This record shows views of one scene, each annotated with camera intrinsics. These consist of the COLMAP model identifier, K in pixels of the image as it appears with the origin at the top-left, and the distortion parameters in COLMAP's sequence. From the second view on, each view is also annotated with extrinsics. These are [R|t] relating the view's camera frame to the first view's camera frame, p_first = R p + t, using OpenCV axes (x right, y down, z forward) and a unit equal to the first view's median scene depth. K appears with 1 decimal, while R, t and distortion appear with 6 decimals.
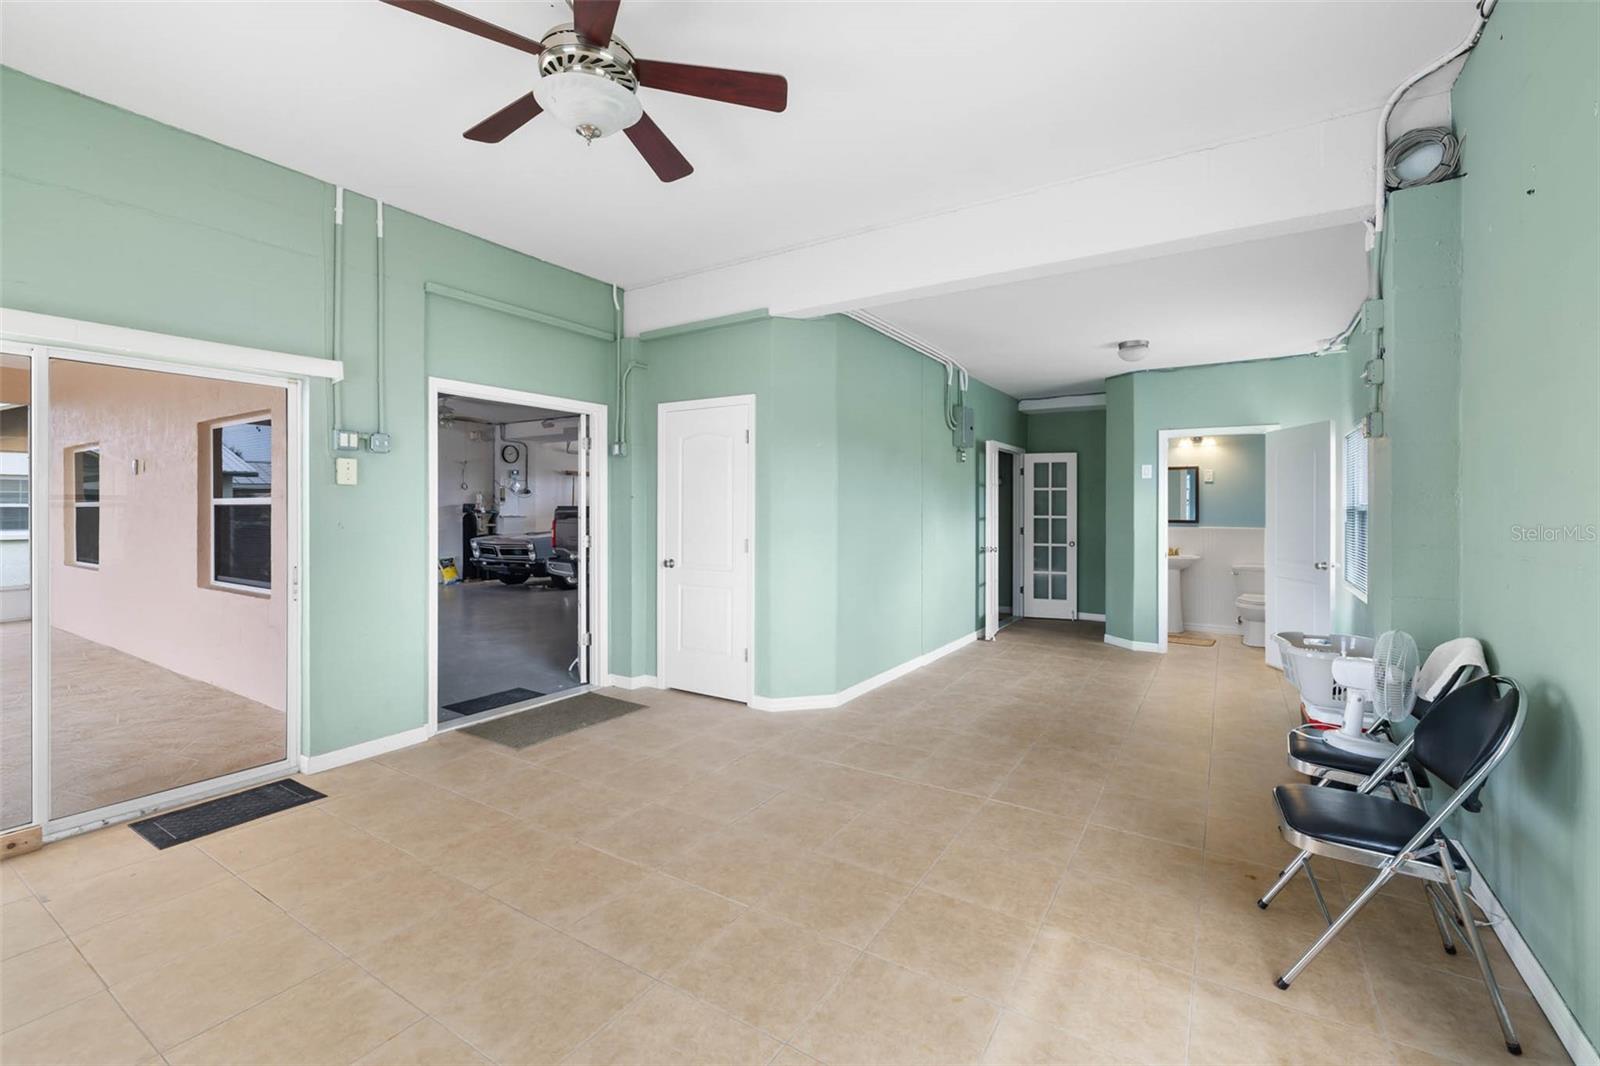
lens RADIAL K [[673.4, 0, 796.7], [0, 673.4, 522.9], [0, 0, 1]] dist [-0.000117, -0.000201]
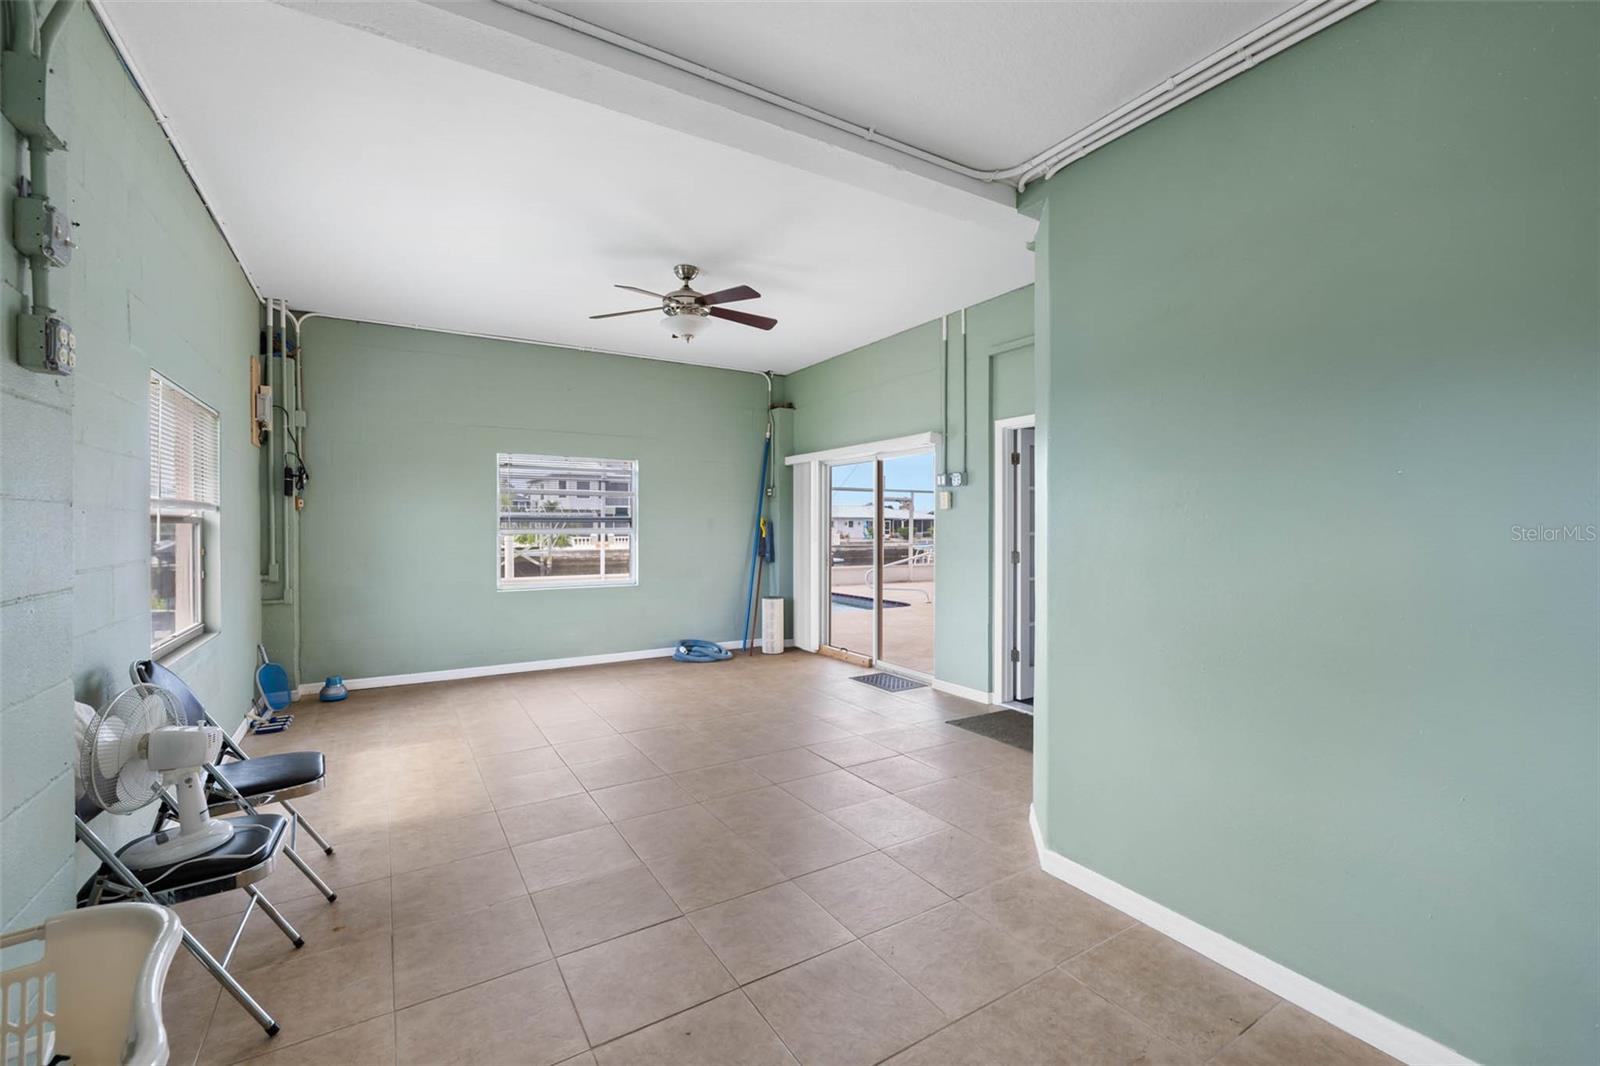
lens RADIAL K [[673.4, 0, 796.7], [0, 673.4, 522.9], [0, 0, 1]] dist [-0.000117, -0.000201]
pose [[-0.431203, 0.001053, -0.902254, 0.430559], [-0.016224, 0.999829, 0.008921, -0.016217], [0.902109, 0.018485, -0.431112, 0.679707]]
